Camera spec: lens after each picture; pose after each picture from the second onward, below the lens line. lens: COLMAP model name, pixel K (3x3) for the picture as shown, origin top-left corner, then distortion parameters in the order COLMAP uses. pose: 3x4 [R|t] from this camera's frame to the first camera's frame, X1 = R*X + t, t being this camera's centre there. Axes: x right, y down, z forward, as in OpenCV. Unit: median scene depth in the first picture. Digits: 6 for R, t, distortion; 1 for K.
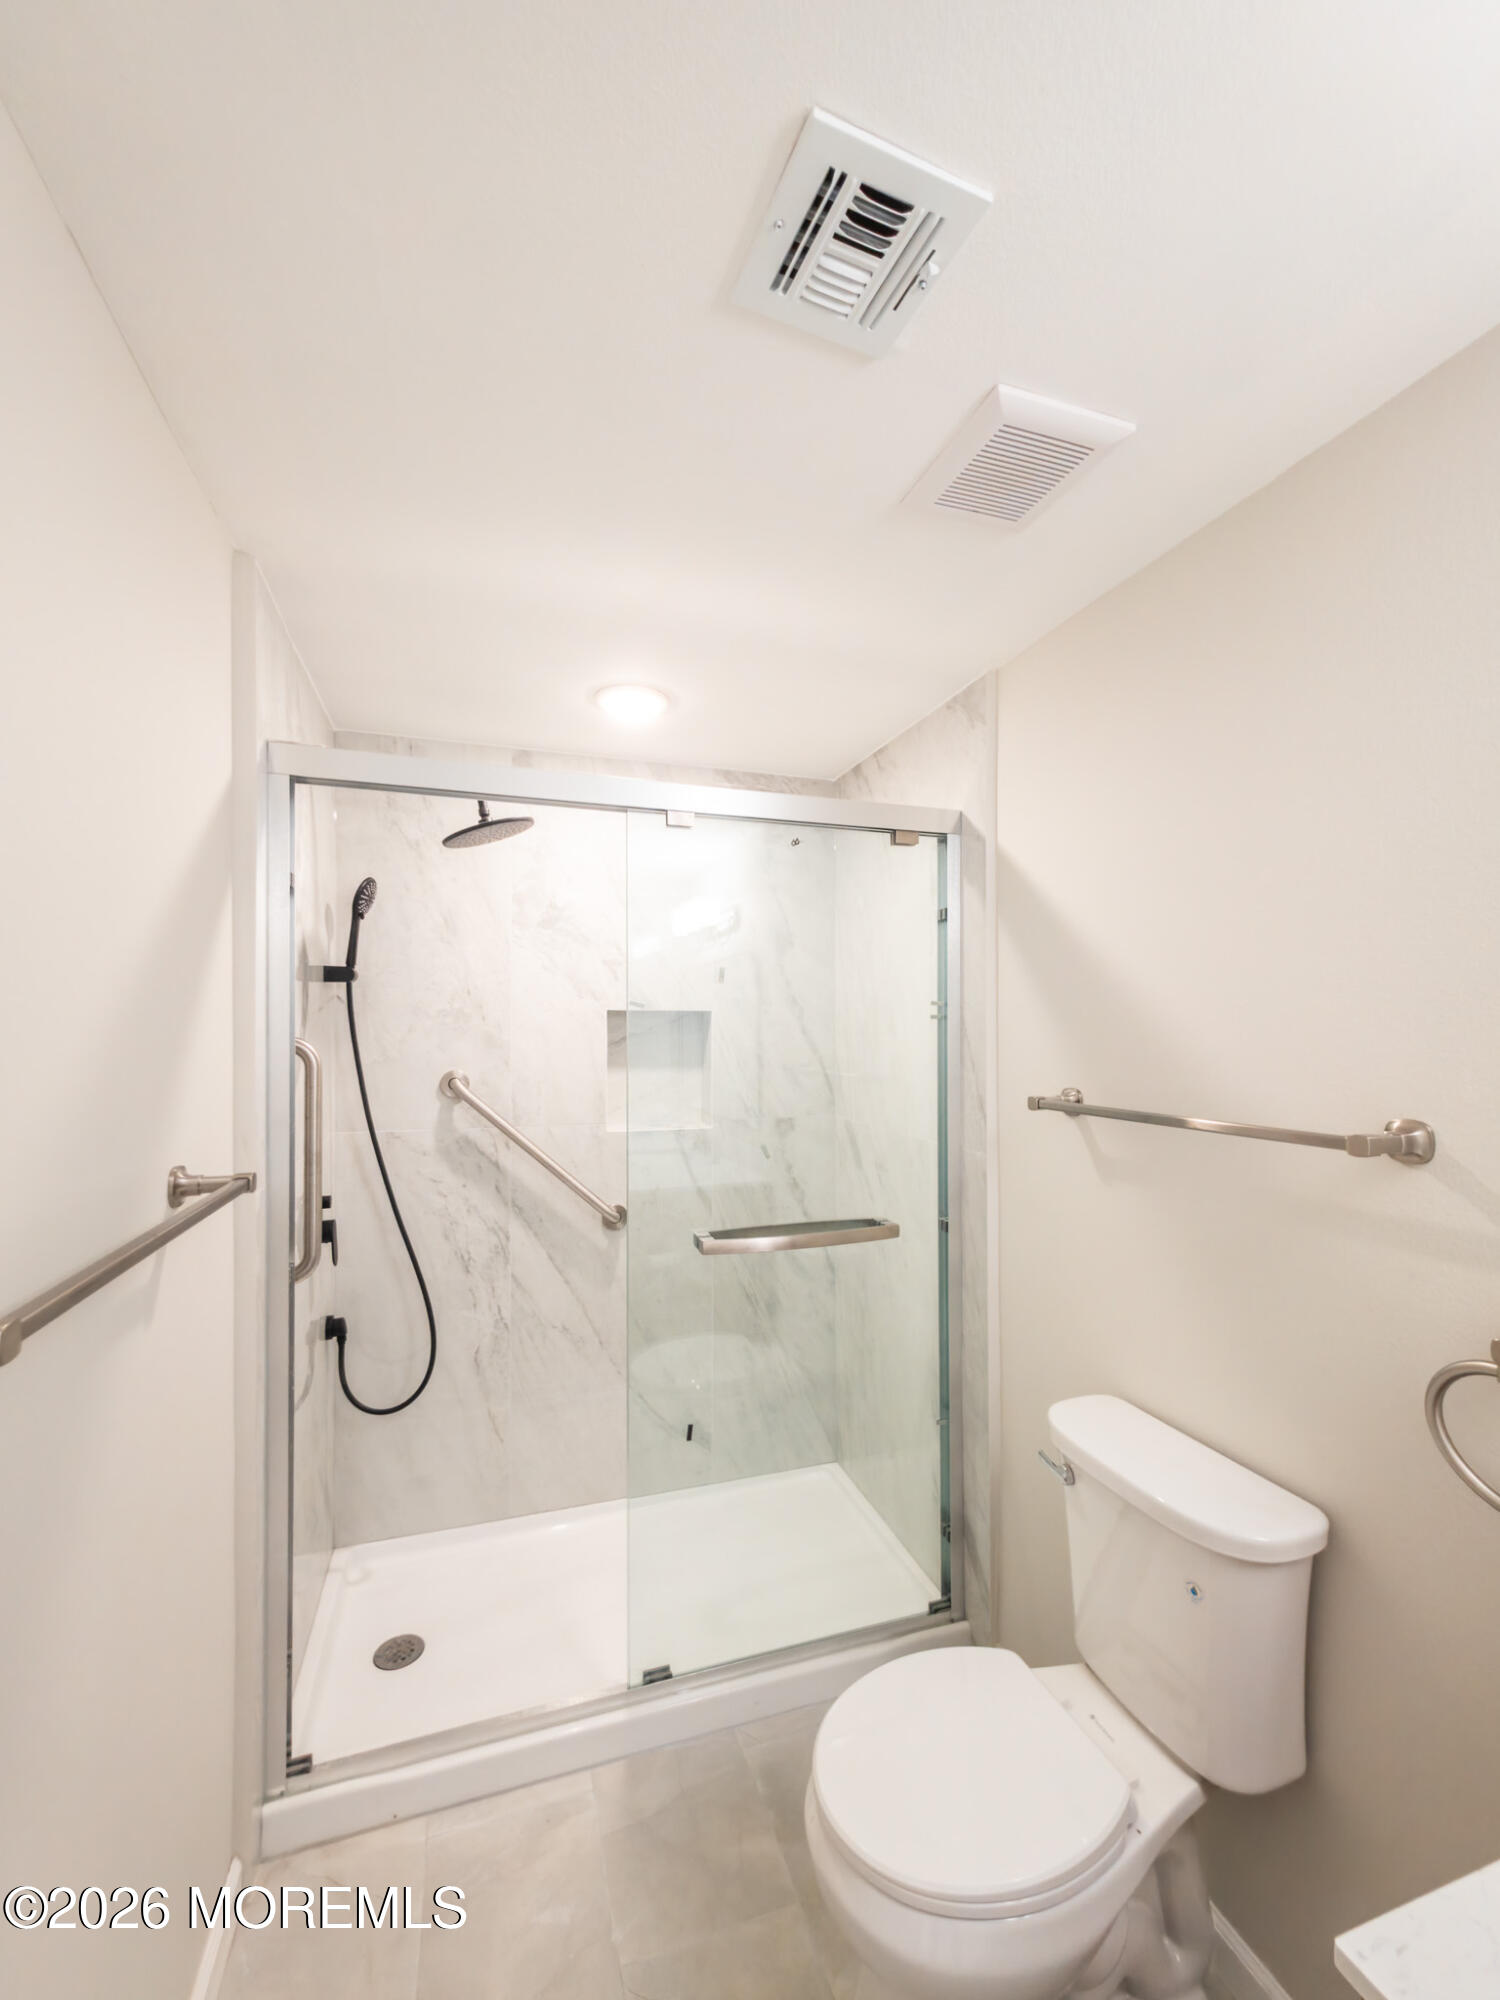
lens RADIAL K [[810.9, 0, 747.6], [0, 810.9, 1015.0], [0, 0, 1]] dist [0.004935, -0.000617]
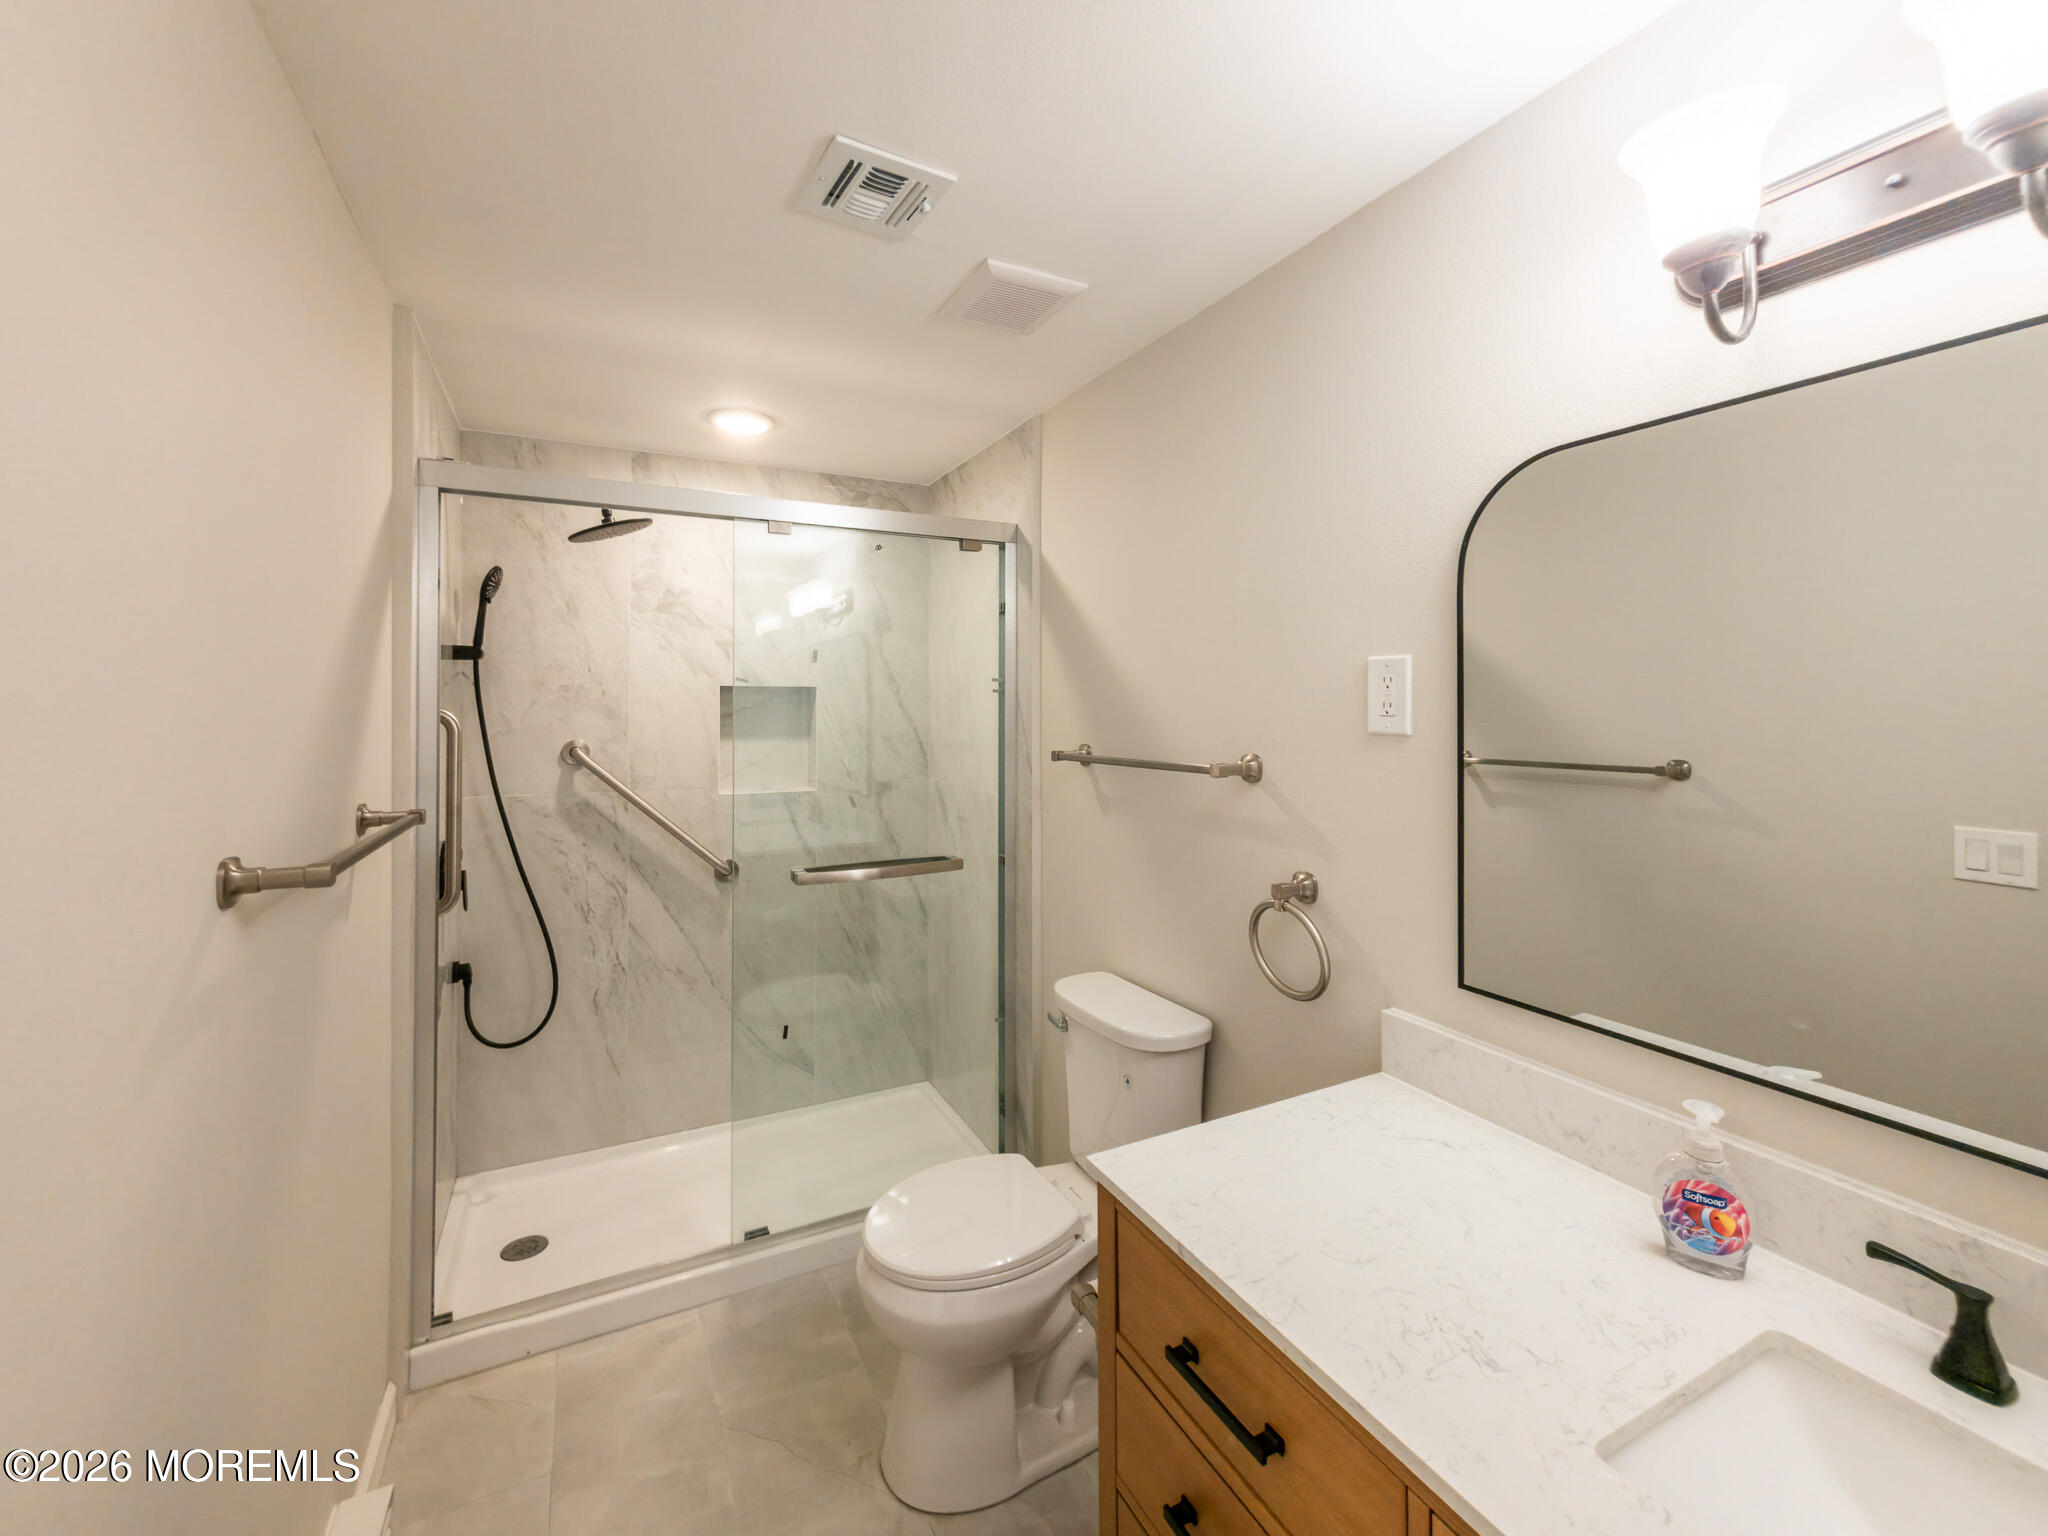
lens RADIAL K [[830.4, 0, 1004.6], [0, 830.4, 681.8], [0, 0, 1]] dist [0.004935, -0.000617]
pose [[0.989162, 0.000995, 0.146827, 0.063739], [0.001098, 0.999899, -0.014177, 0.007214], [-0.146826, 0.014184, 0.989061, -0.261090]]
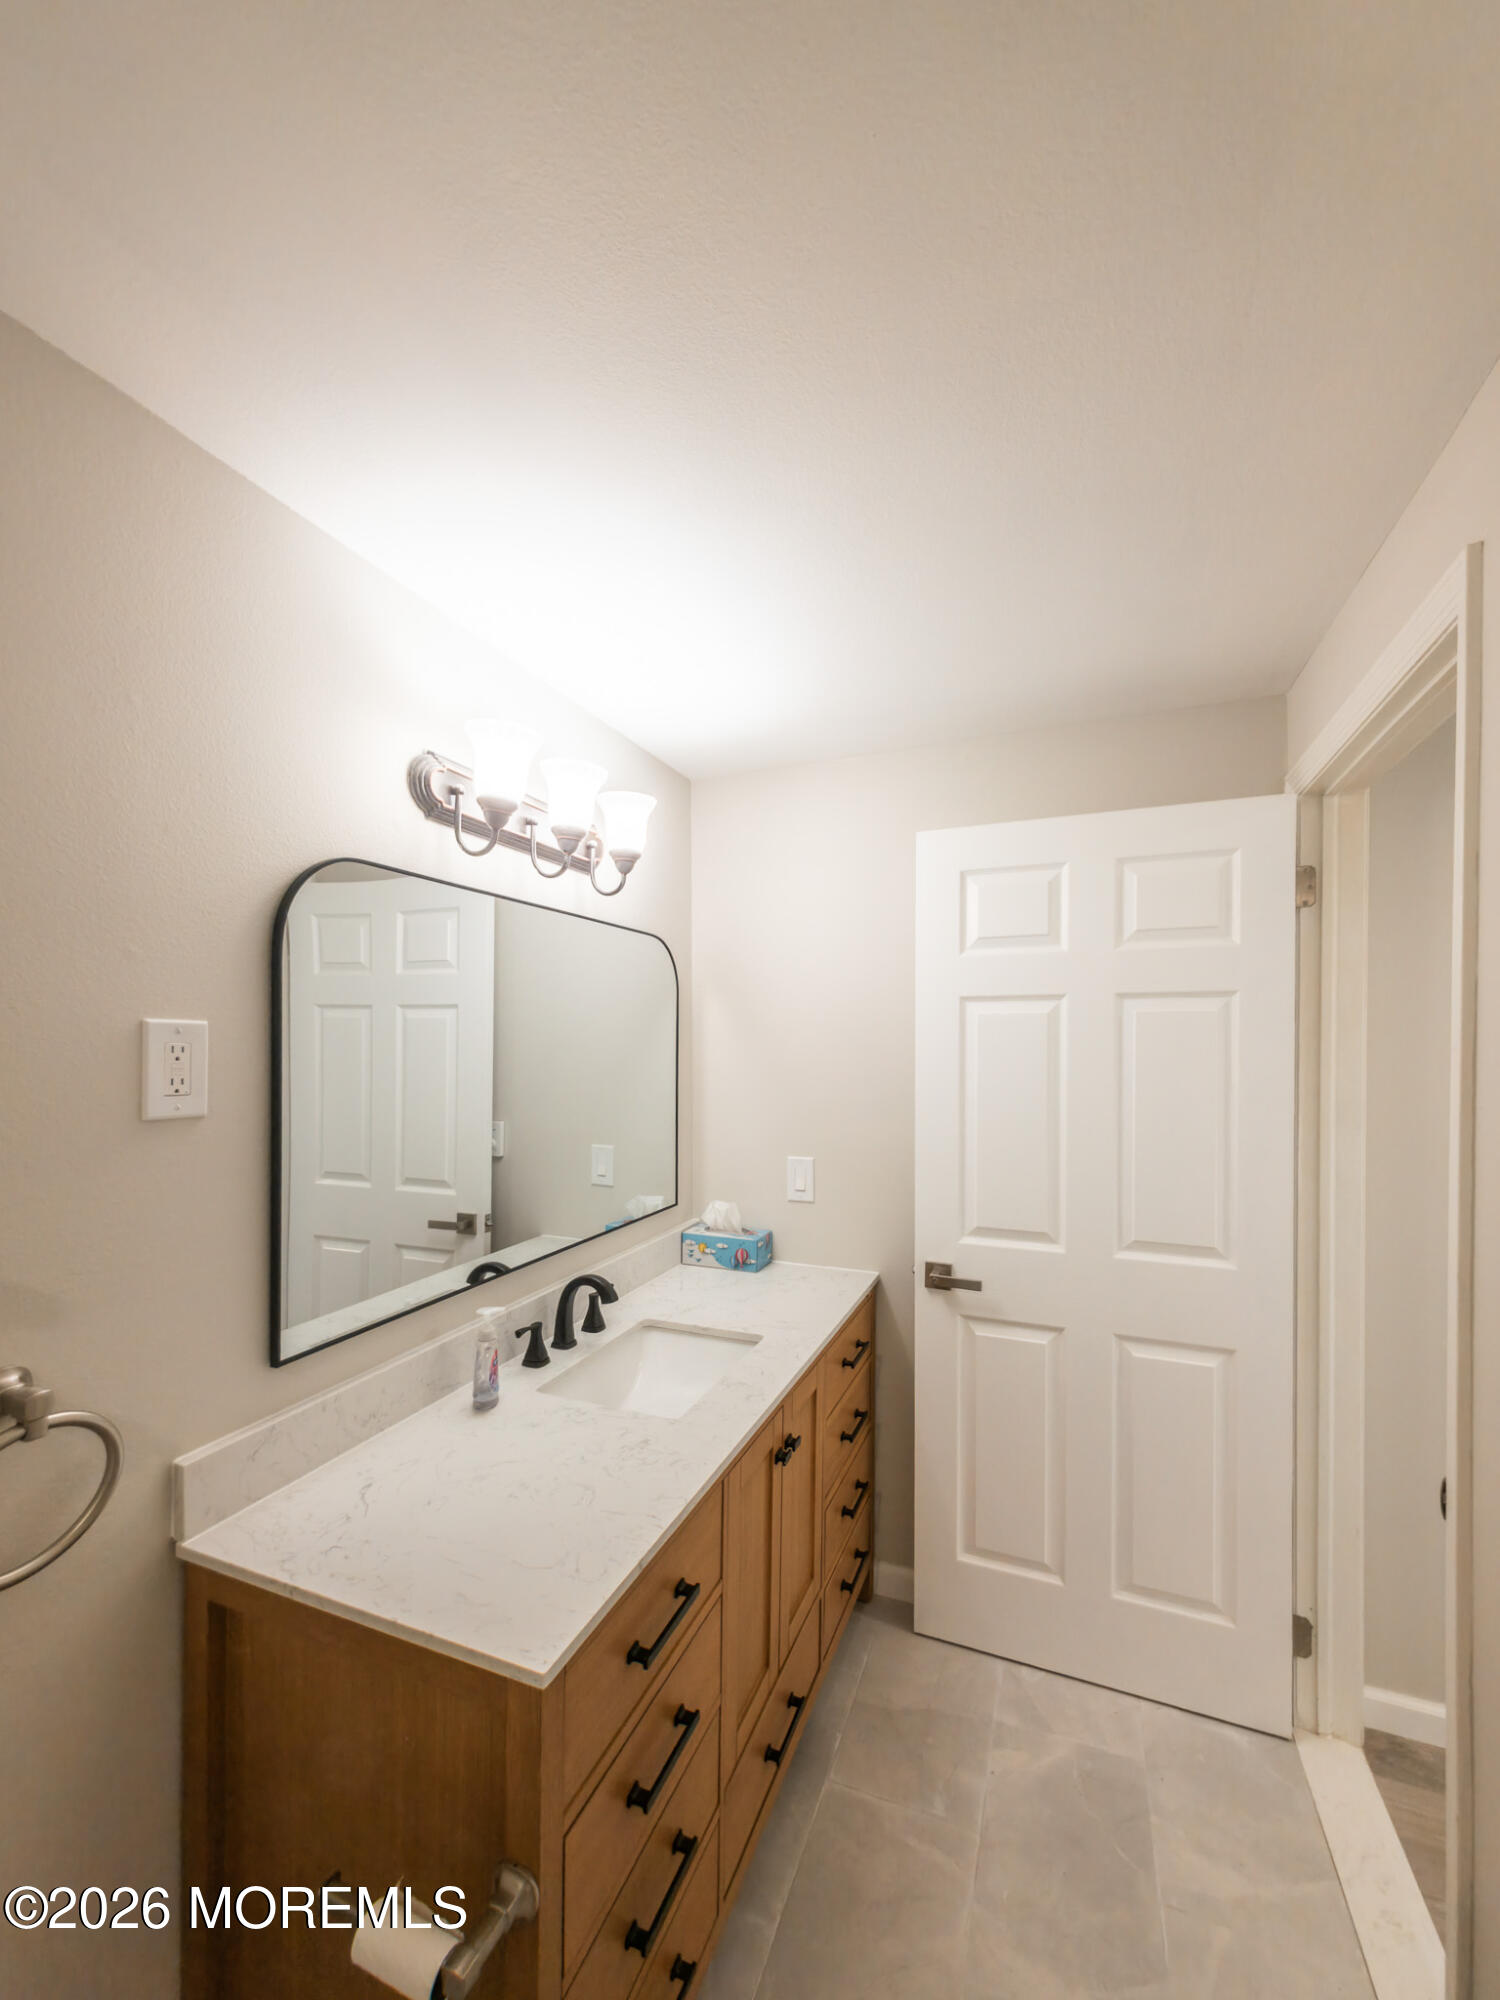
lens RADIAL K [[810.9, 0, 751.4], [0, 810.9, 995.4], [0, 0, 1]] dist [0.004935, -0.000617]
pose [[-0.762322, 0.028745, 0.646559, -0.166499], [-0.007417, 0.998560, -0.053139, -0.014710], [-0.647155, -0.045305, -0.761011, 0.560170]]
